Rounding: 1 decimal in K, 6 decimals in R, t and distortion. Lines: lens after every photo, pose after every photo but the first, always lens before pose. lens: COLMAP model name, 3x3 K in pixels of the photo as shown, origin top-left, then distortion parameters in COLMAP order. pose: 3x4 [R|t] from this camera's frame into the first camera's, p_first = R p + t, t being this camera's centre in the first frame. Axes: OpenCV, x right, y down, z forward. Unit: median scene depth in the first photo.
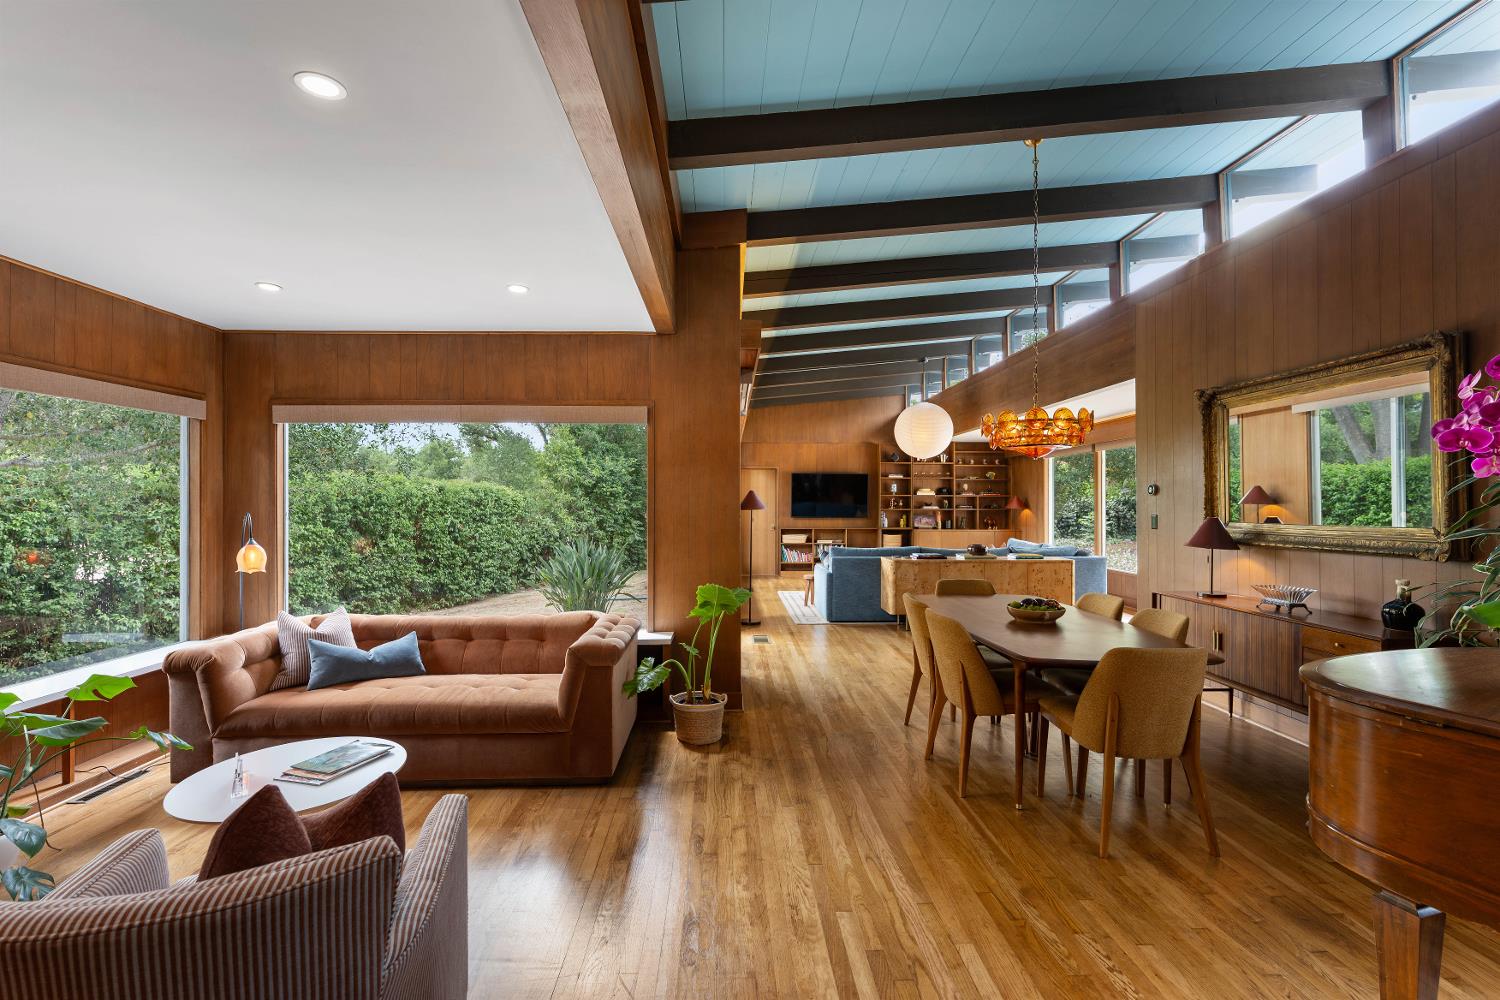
lens RADIAL K [[668.6, 0, 745.4], [0, 668.6, 498.9], [0, 0, 1]] dist [-0.002825, -0.000068]
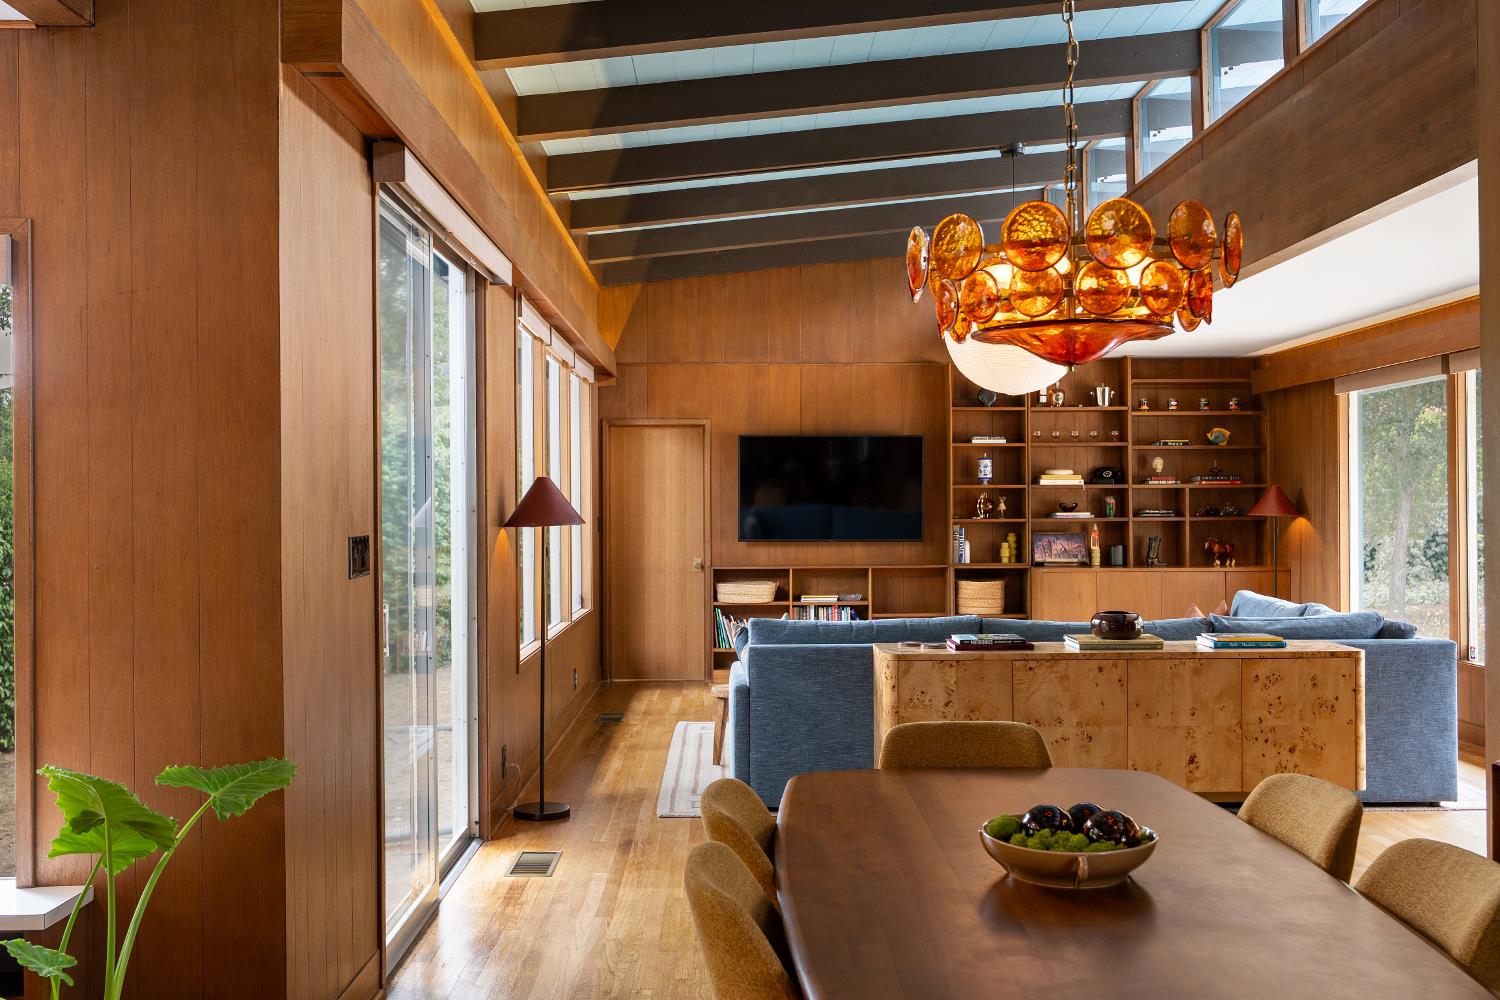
lens RADIAL K [[1453.3, 0, 746.9], [0, 1453.3, 494.8], [0, 0, 1]] dist [-0.001556, 0.000000]
pose [[0.999844, -0.007337, -0.016090, 0.222282], [0.007311, 0.999972, -0.001701, 0.000550], [0.016102, 0.001583, 0.999869, 0.229836]]
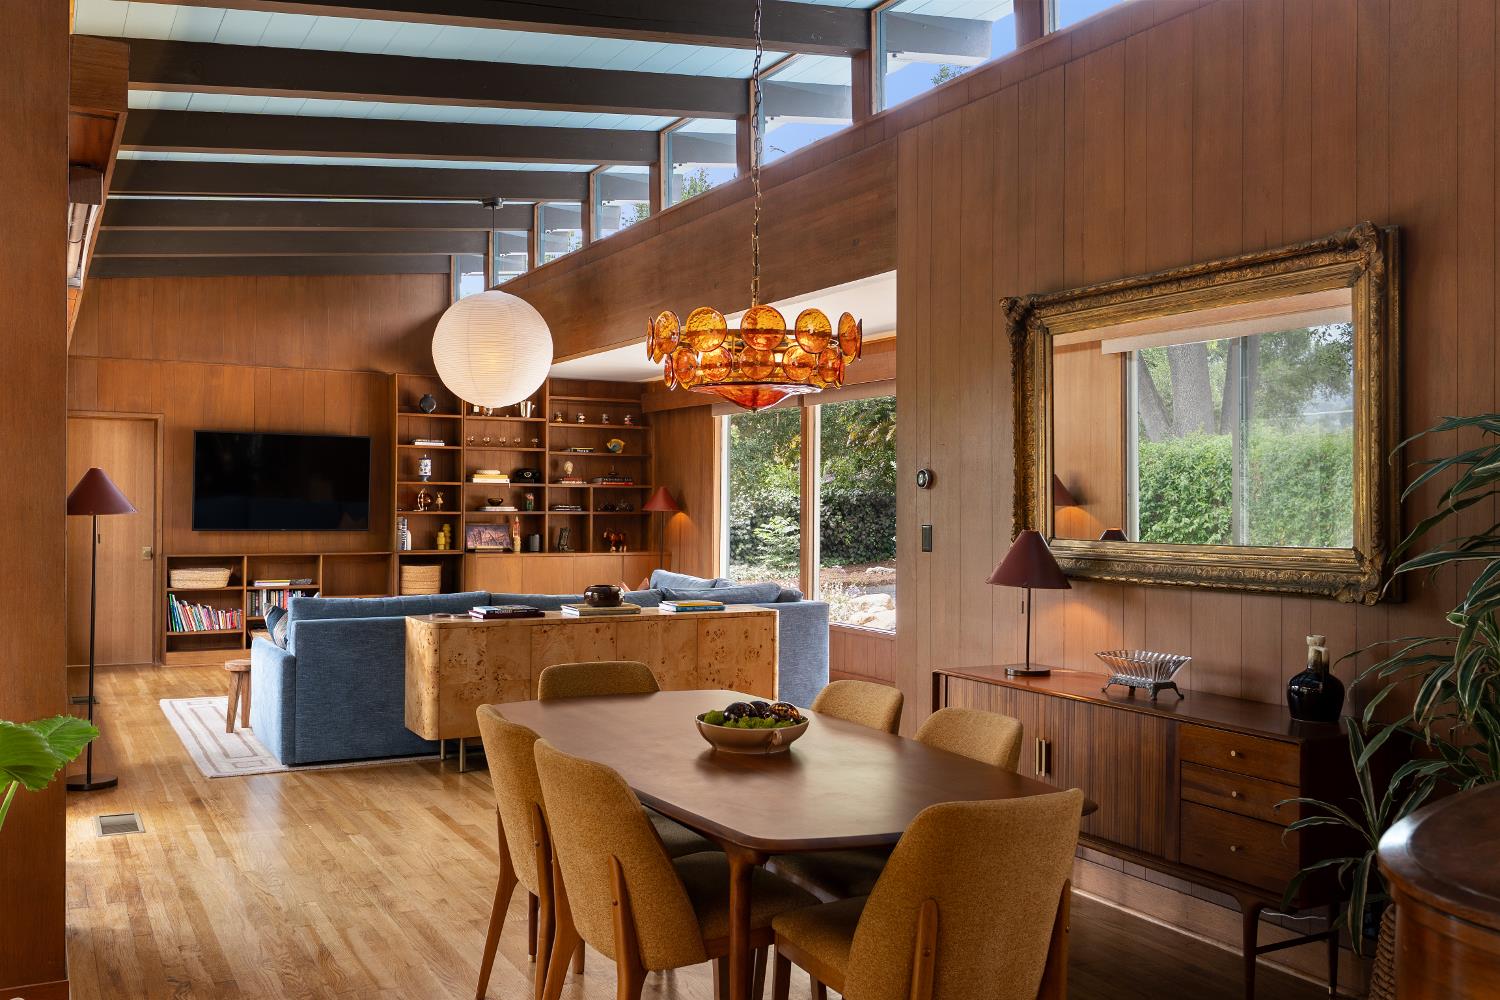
lens RADIAL K [[1338.0, 0, 749.6], [0, 1338.0, 497.7], [0, 0, 1]] dist [-0.003337, -0.007501]
pose [[0.892992, 0.006454, 0.450026, -0.002410], [-0.009023, 0.999953, 0.003564, -0.001210], [-0.449981, -0.007243, 0.893009, 0.105564]]
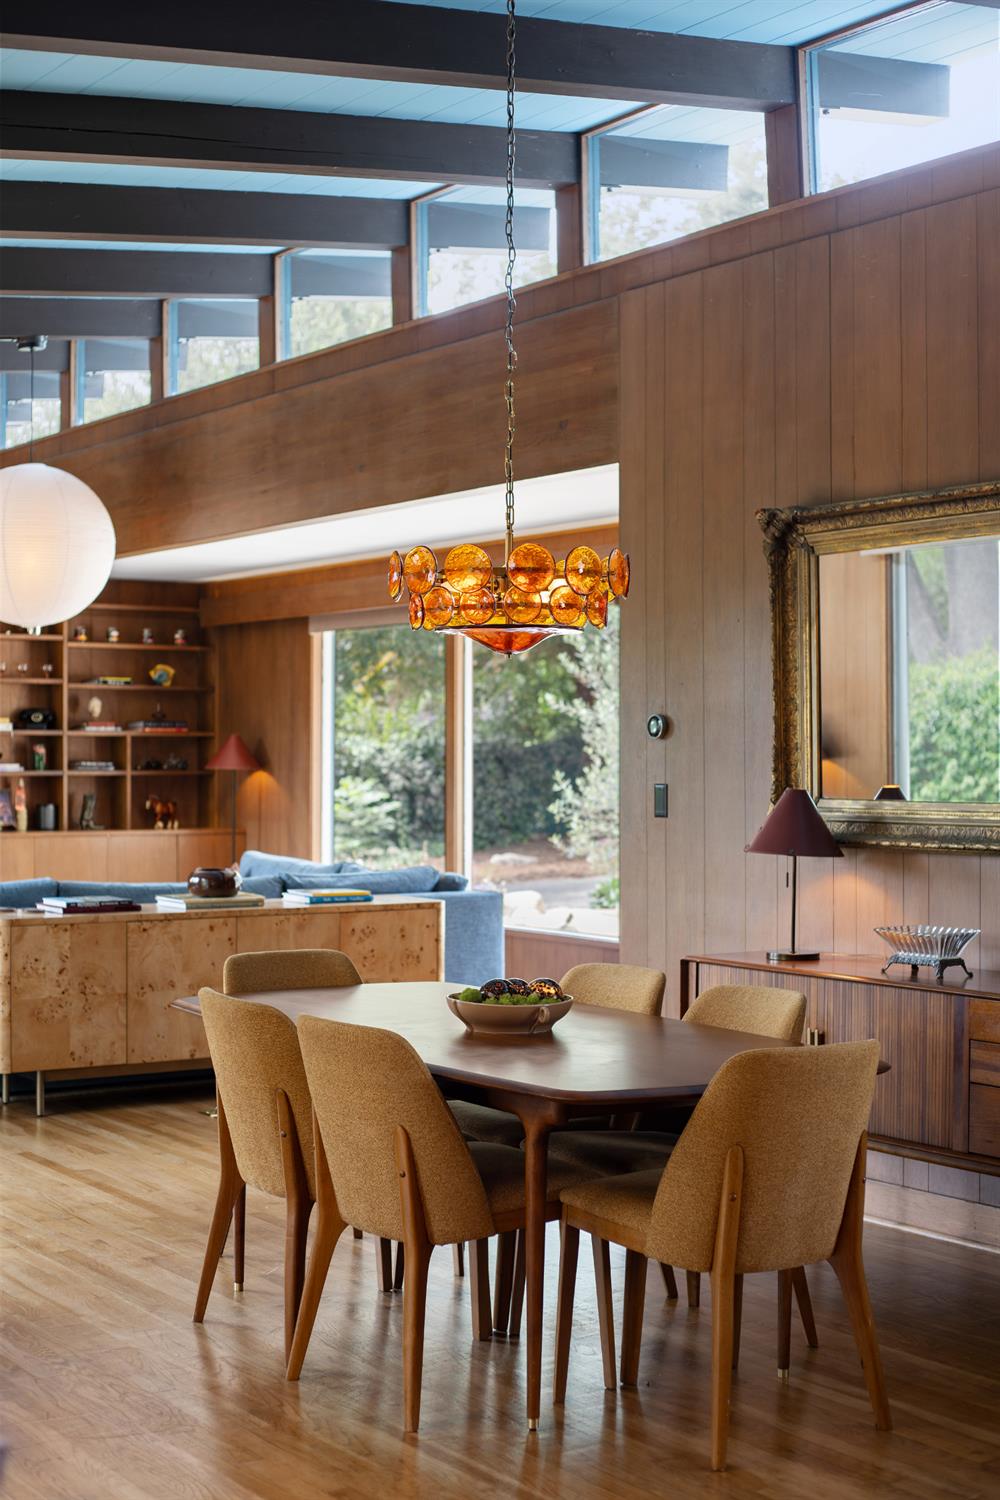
lens RADIAL K [[2185.2, 0, 498.9], [0, 2185.2, 747.3], [0, 0, 1]] dist [-0.109309, 0.000000]
pose [[0.841474, 0.002575, 0.540291, -0.256638], [-0.004771, 0.999985, 0.002664, -0.003727], [-0.540276, -0.004820, 0.841474, -0.143172]]
